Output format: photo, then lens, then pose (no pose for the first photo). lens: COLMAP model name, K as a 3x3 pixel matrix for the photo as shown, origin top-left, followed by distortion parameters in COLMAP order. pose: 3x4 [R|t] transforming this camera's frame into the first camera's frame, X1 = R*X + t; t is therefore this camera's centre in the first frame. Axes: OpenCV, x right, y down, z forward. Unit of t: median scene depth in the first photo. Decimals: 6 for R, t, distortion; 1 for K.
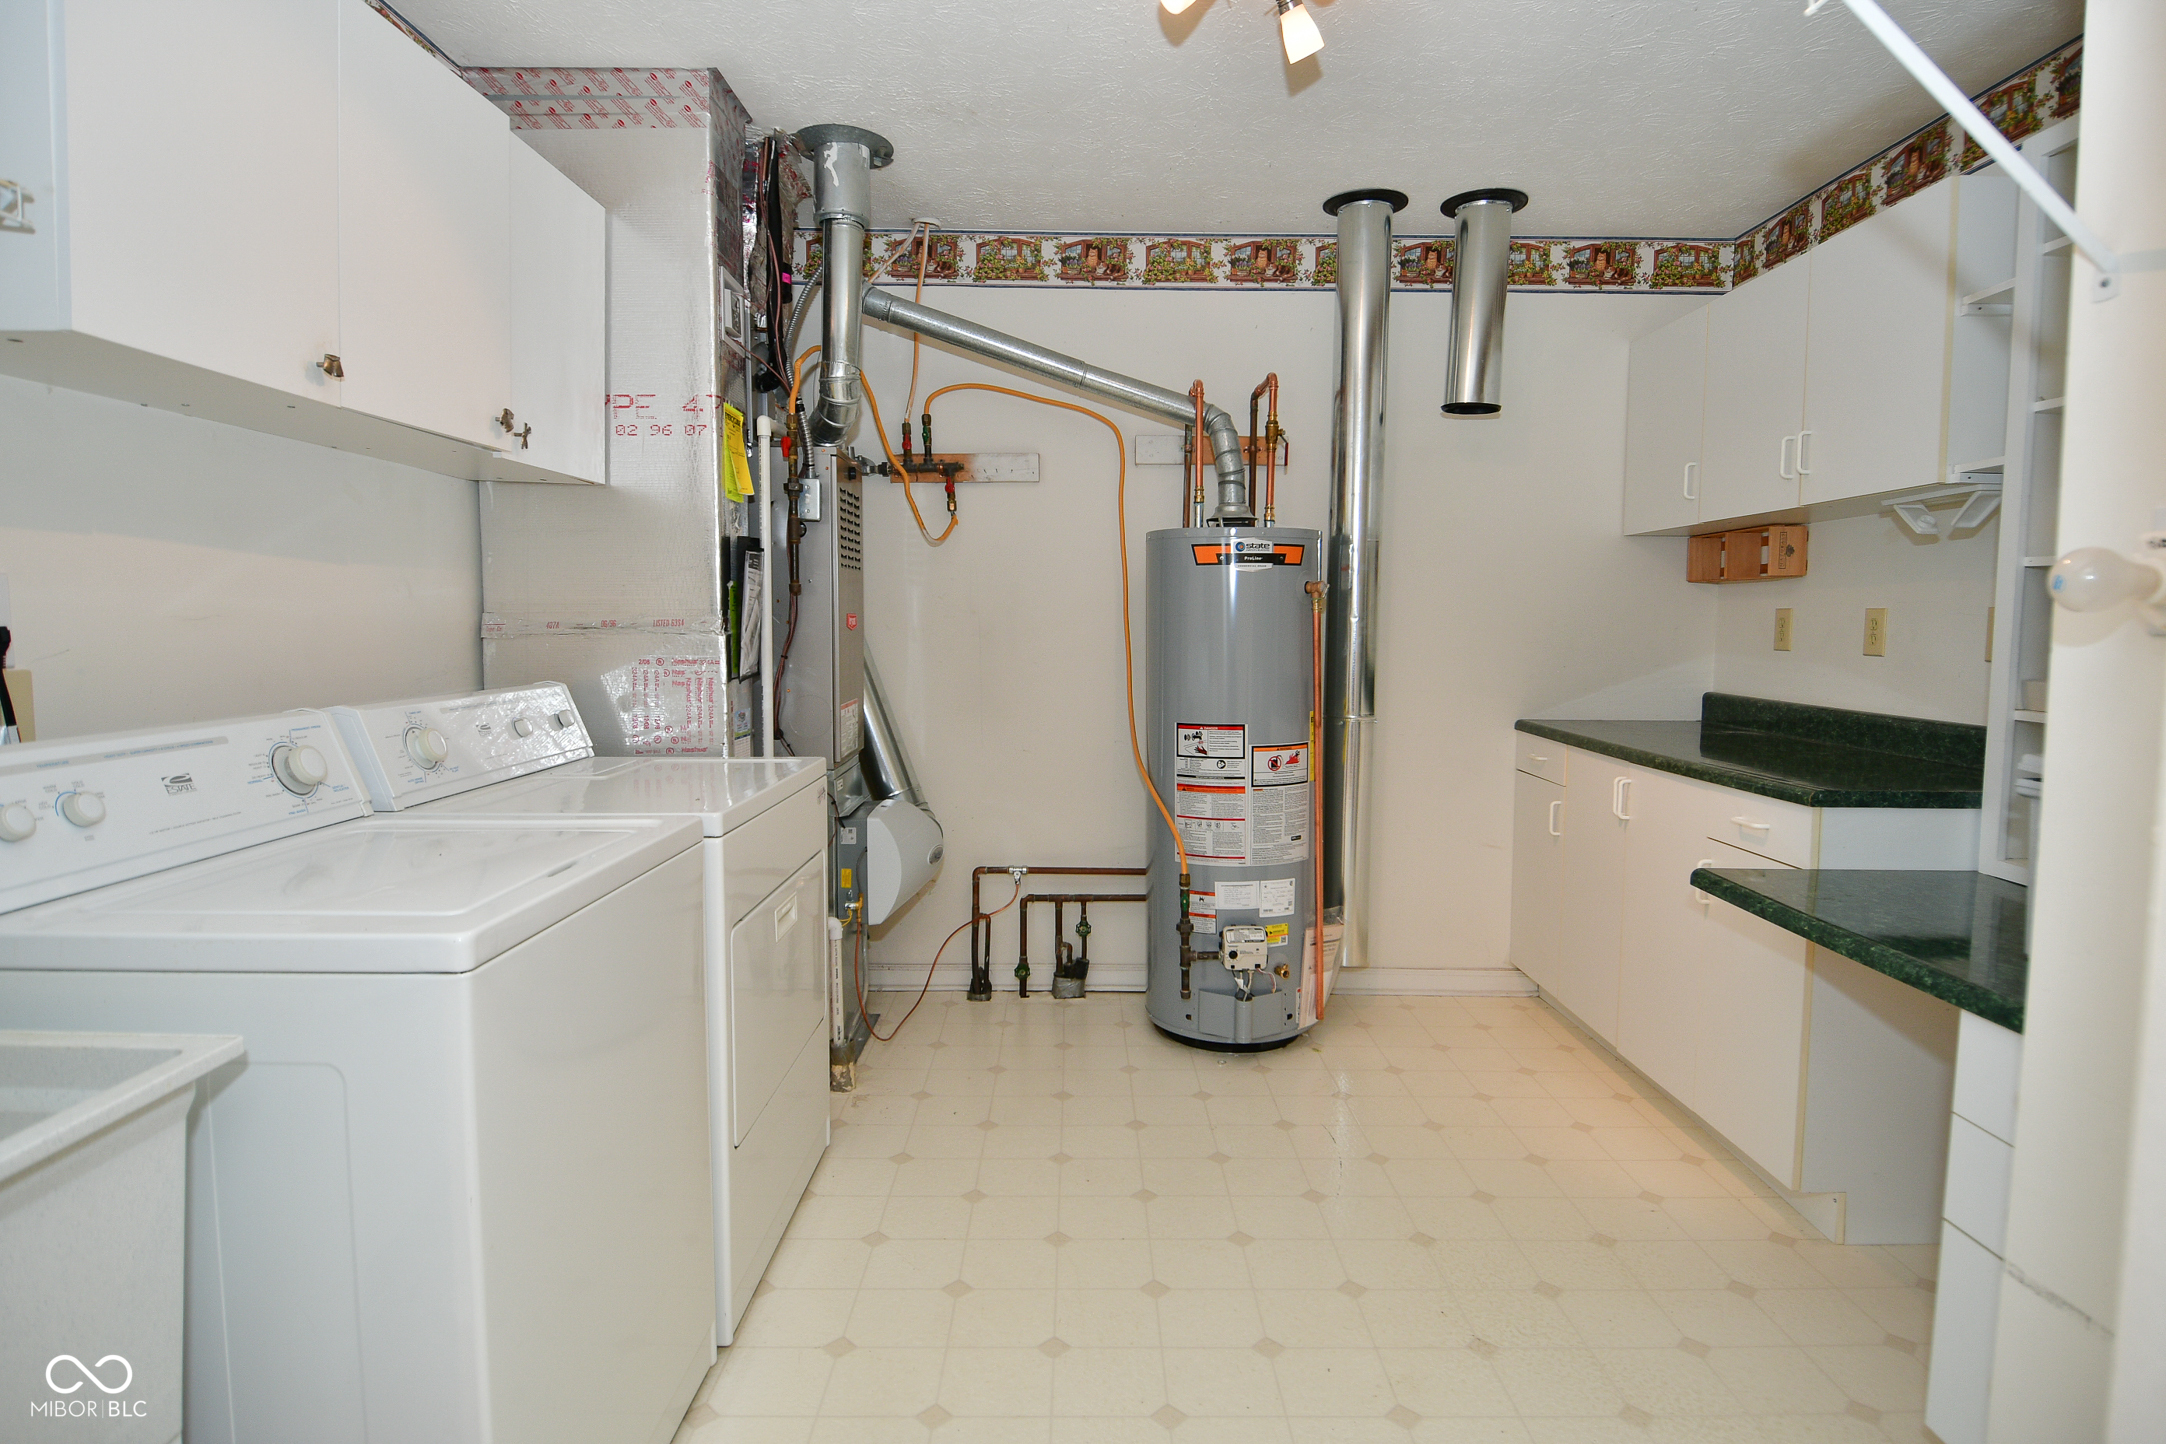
lens RADIAL K [[1161.7, 0, 1081.3], [0, 1161.7, 705.3], [0, 0, 1]] dist [0.003086, -0.001493]
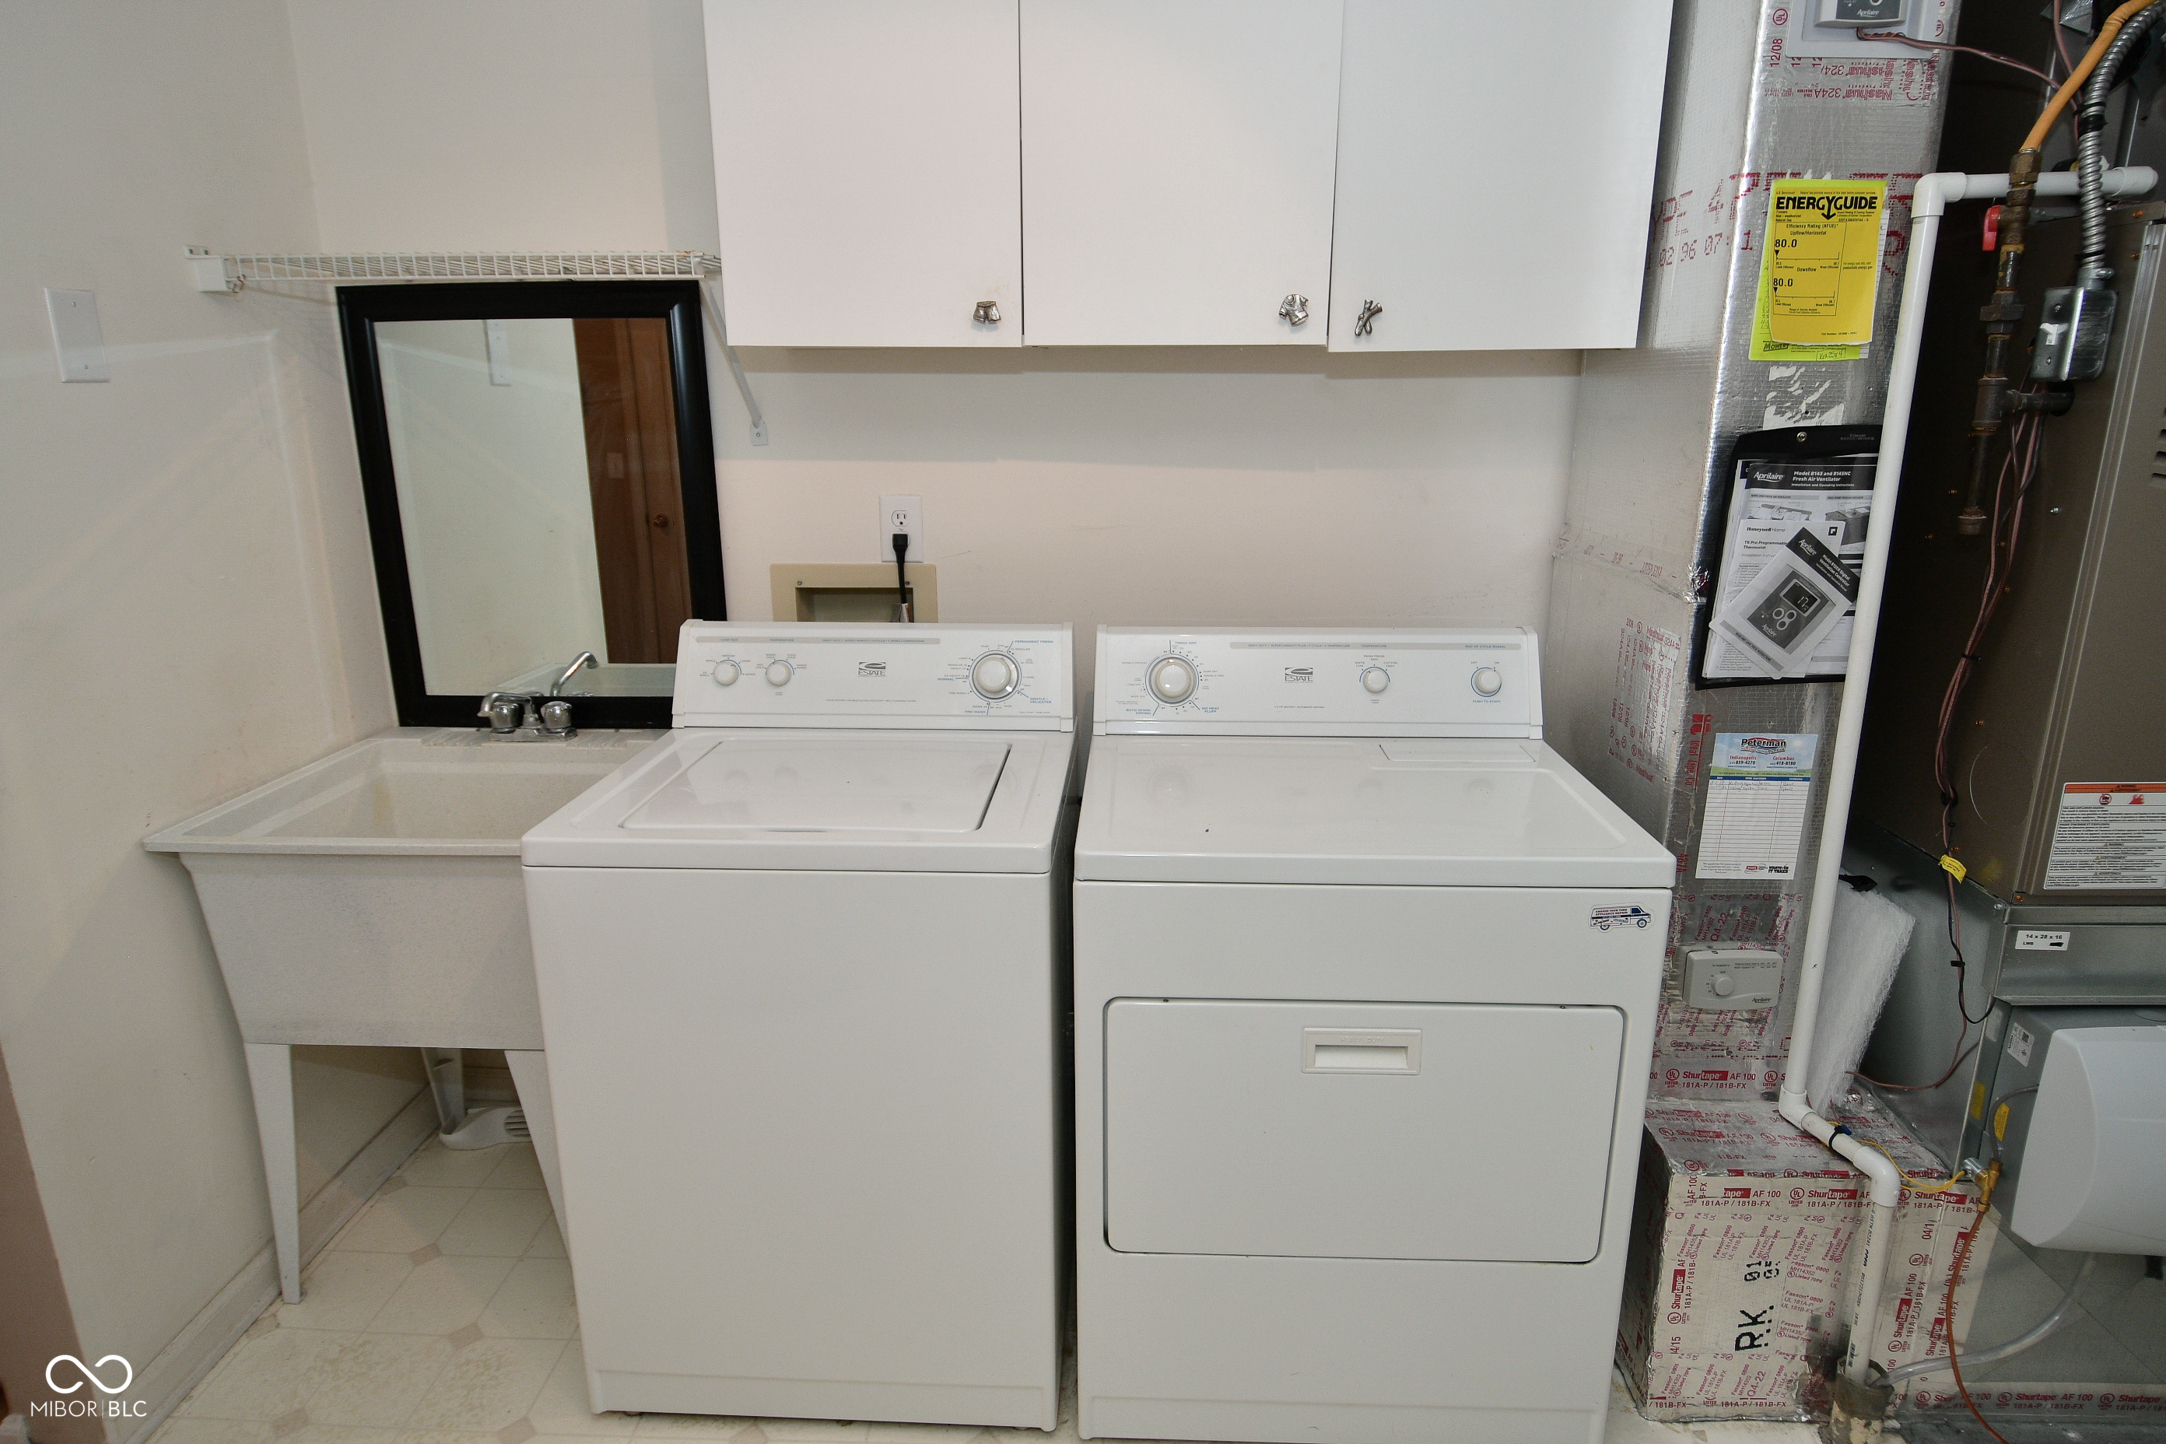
lens RADIAL K [[1188.0, 0, 1083.5], [0, 1188.0, 711.7], [0, 0, 1]] dist [0.030554, 0.000066]
pose [[-0.038697, 0.190805, -0.980865, 0.374101], [-0.068463, 0.978787, 0.193102, -0.117890], [0.996903, 0.074625, -0.024813, 0.978335]]
